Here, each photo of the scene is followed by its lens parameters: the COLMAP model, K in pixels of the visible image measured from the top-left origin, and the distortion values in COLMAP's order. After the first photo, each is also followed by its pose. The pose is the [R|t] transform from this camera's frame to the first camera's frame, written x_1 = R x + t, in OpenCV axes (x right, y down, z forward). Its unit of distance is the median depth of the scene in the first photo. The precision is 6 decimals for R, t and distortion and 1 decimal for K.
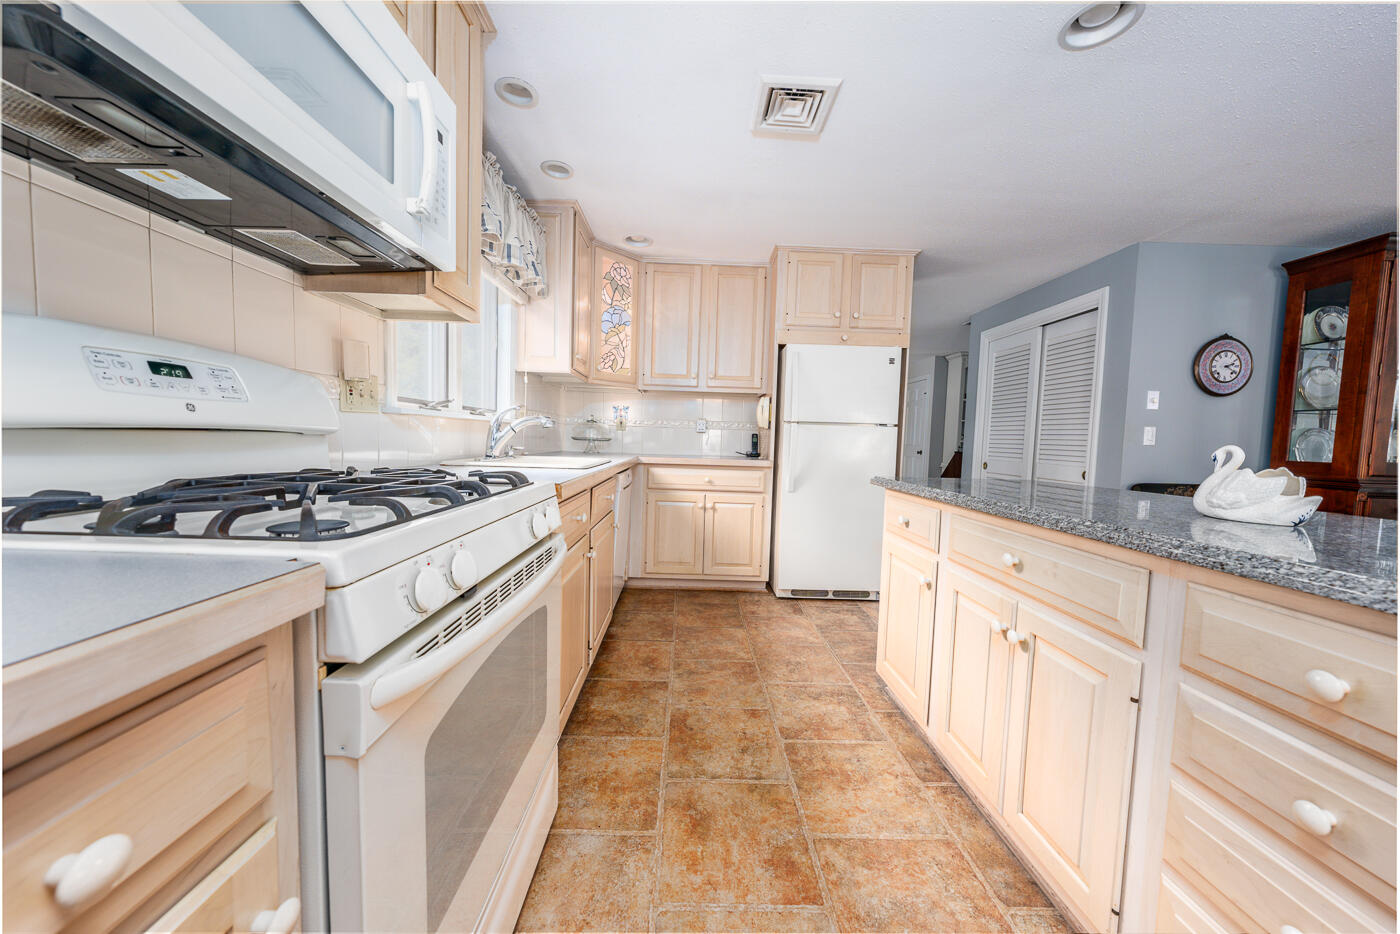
lens RADIAL K [[480.9, 0, 704.3], [0, 480.9, 468.9], [0, 0, 1]] dist [0.000819, -0.000511]
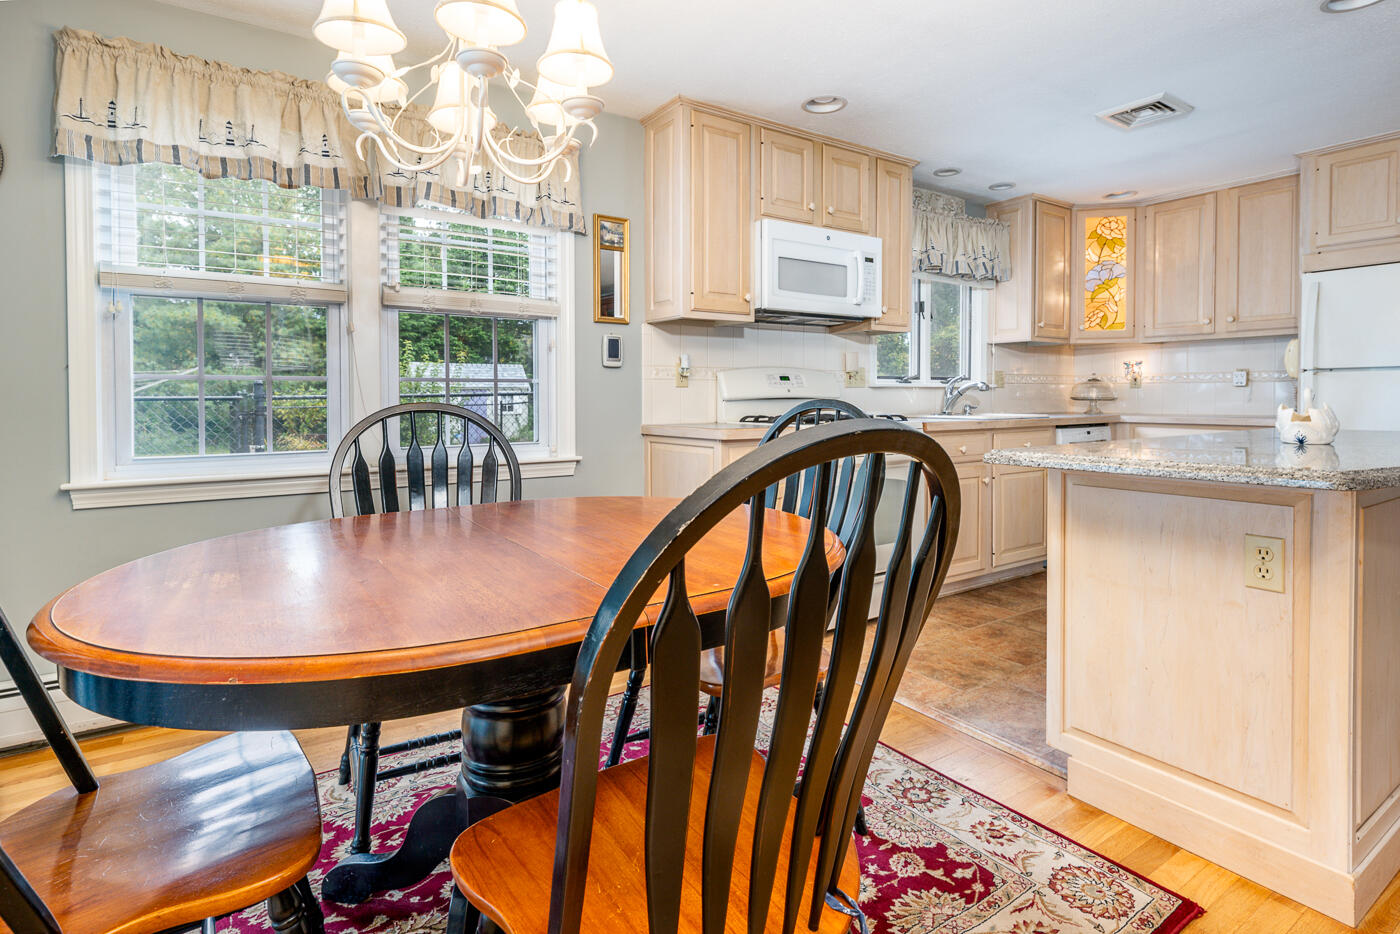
lens RADIAL K [[725.8, 0, 695.6], [0, 725.8, 411.0], [0, 0, 1]] dist [-0.001055, -0.000021]
pose [[0.540465, -0.015262, -0.841228, 1.040399], [-0.032443, 0.998714, -0.038962, 0.082432], [0.840741, 0.048349, 0.539275, -0.822742]]
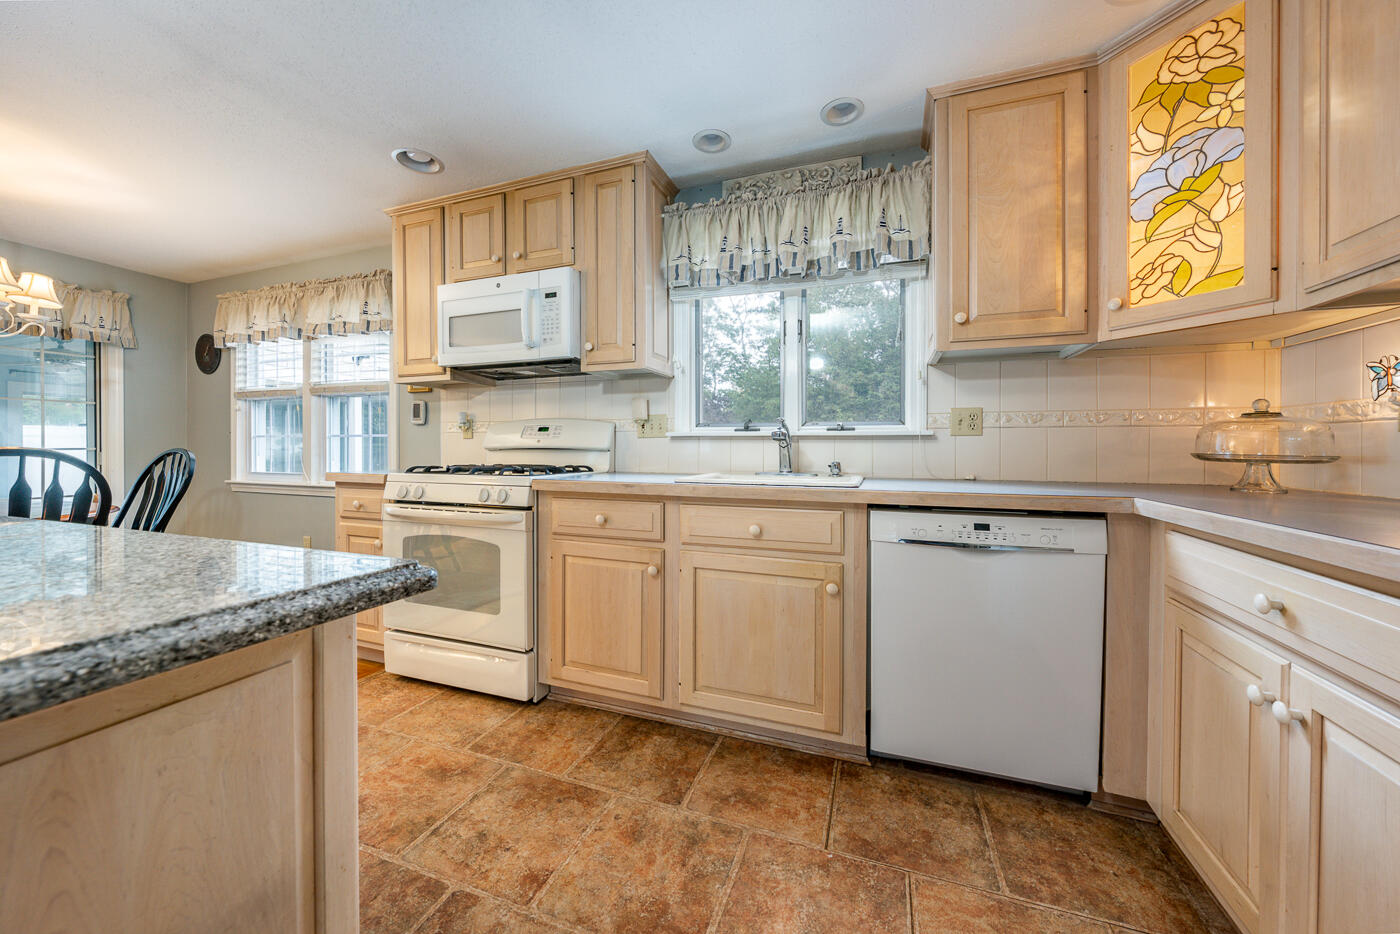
lens RADIAL K [[480.9, 0, 706.6], [0, 480.9, 446.9], [0, 0, 1]] dist [0.000819, -0.000511]
pose [[-0.353268, -0.026318, -0.935152, 0.606617], [-0.069097, 0.997608, -0.001973, -0.070796], [0.932967, 0.063919, -0.354241, 1.349340]]
